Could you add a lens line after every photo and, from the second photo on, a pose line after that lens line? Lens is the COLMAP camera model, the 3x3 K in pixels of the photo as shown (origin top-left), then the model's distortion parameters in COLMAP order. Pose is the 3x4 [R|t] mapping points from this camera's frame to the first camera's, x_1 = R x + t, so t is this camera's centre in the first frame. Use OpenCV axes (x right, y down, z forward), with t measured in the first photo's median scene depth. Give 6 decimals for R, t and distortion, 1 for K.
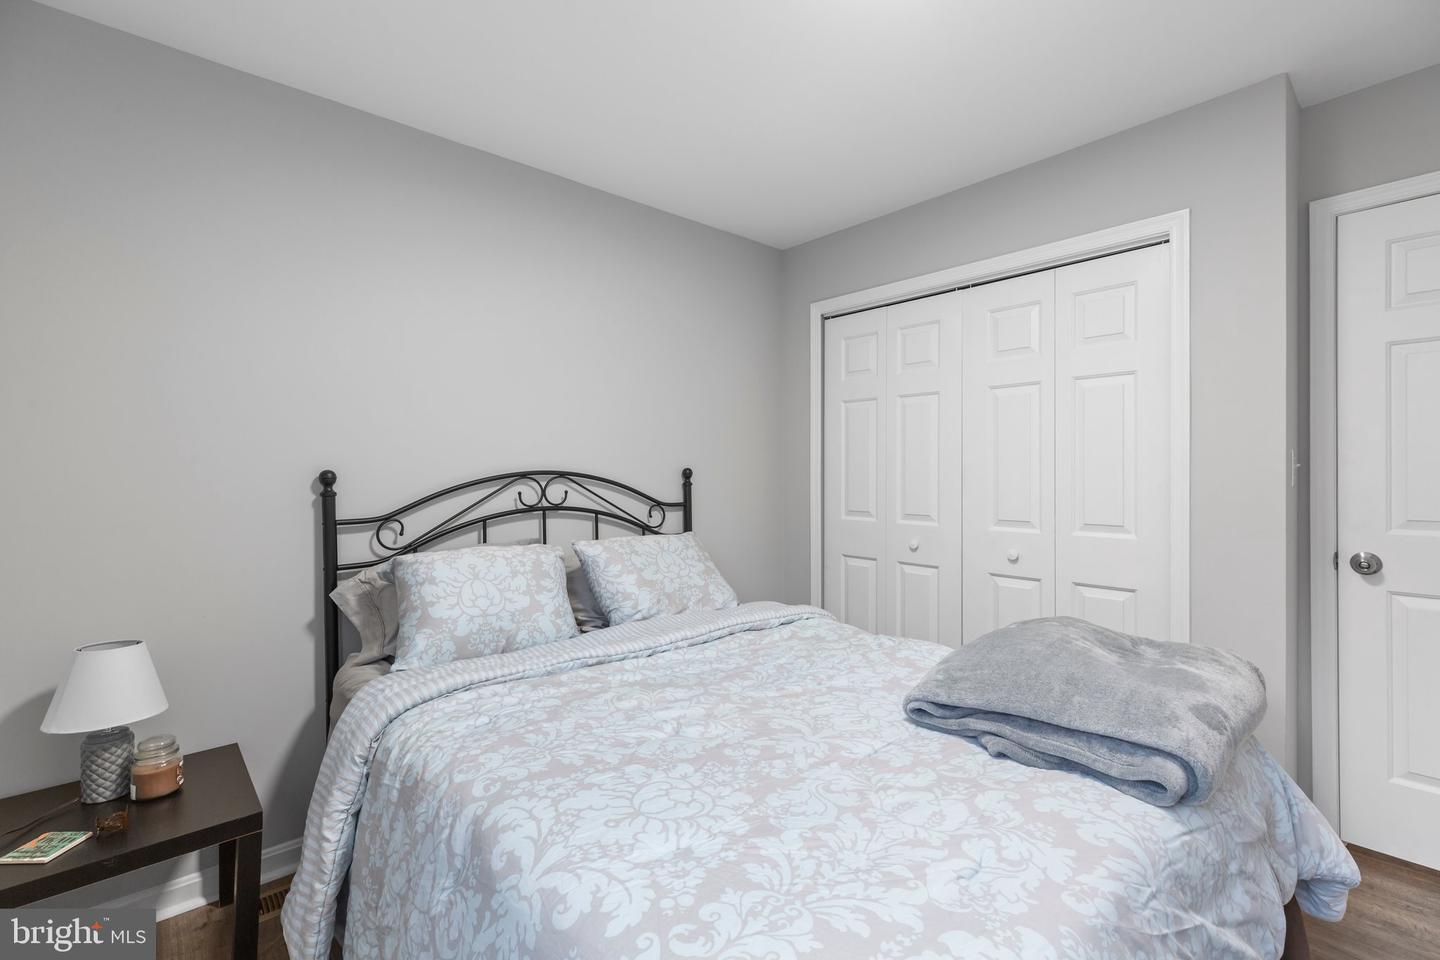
lens RADIAL K [[655.4, 0, 716.6], [0, 655.4, 460.6], [0, 0, 1]] dist [-0.001328, -0.000683]
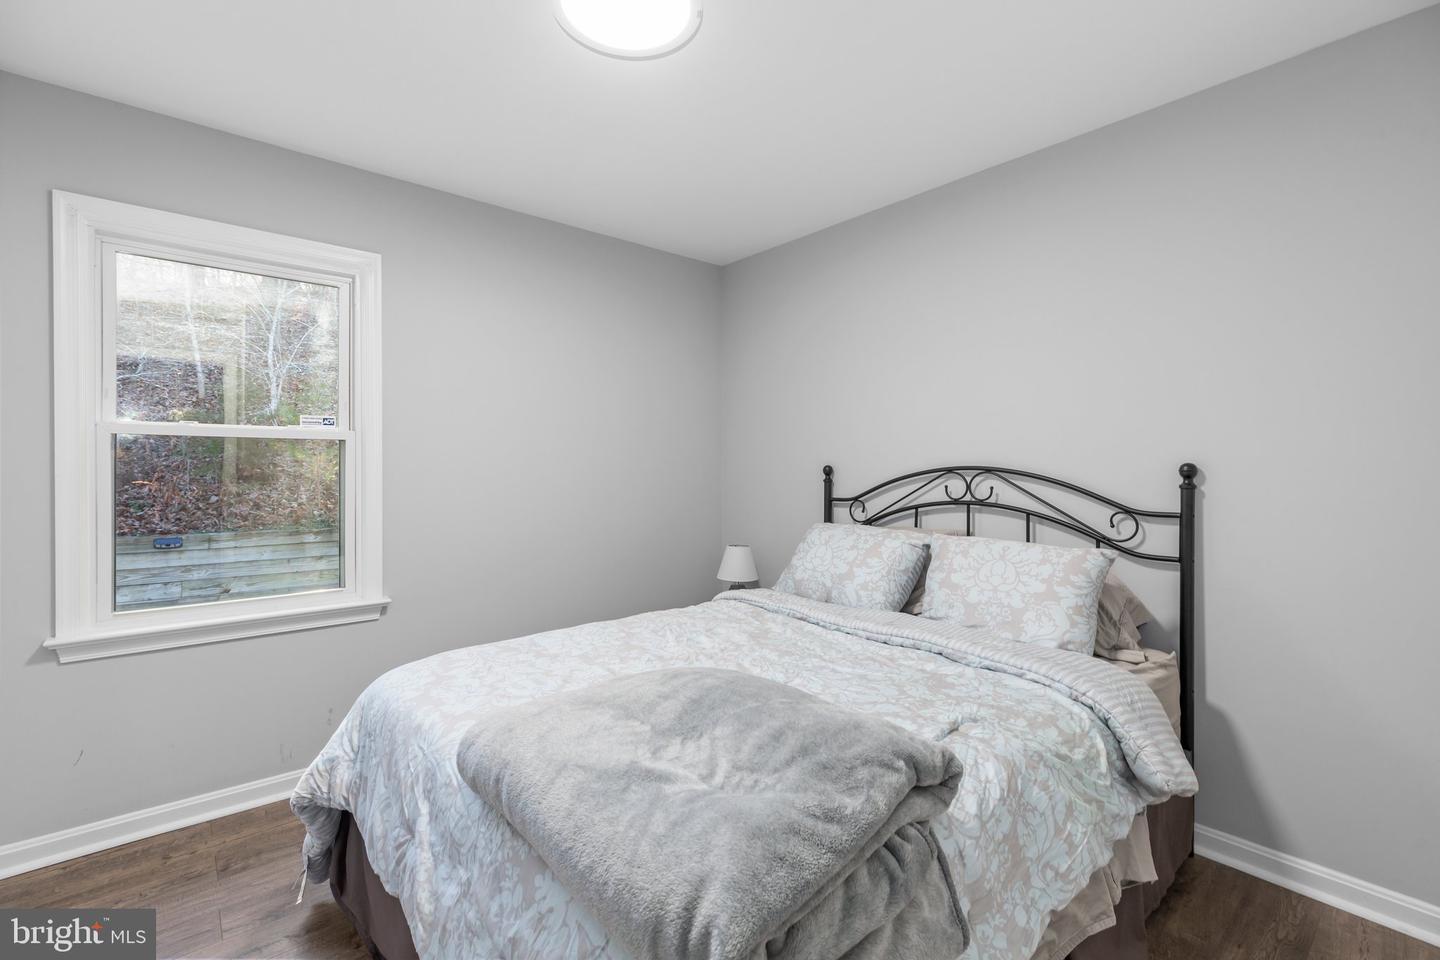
lens RADIAL K [[655.4, 0, 716.6], [0, 655.4, 460.6], [0, 0, 1]] dist [-0.001328, -0.000683]
pose [[-0.050217, -0.002679, -0.998735, 0.831231], [0.017824, 0.999835, -0.003578, 0.003118], [0.998579, -0.017981, -0.050161, 0.683498]]
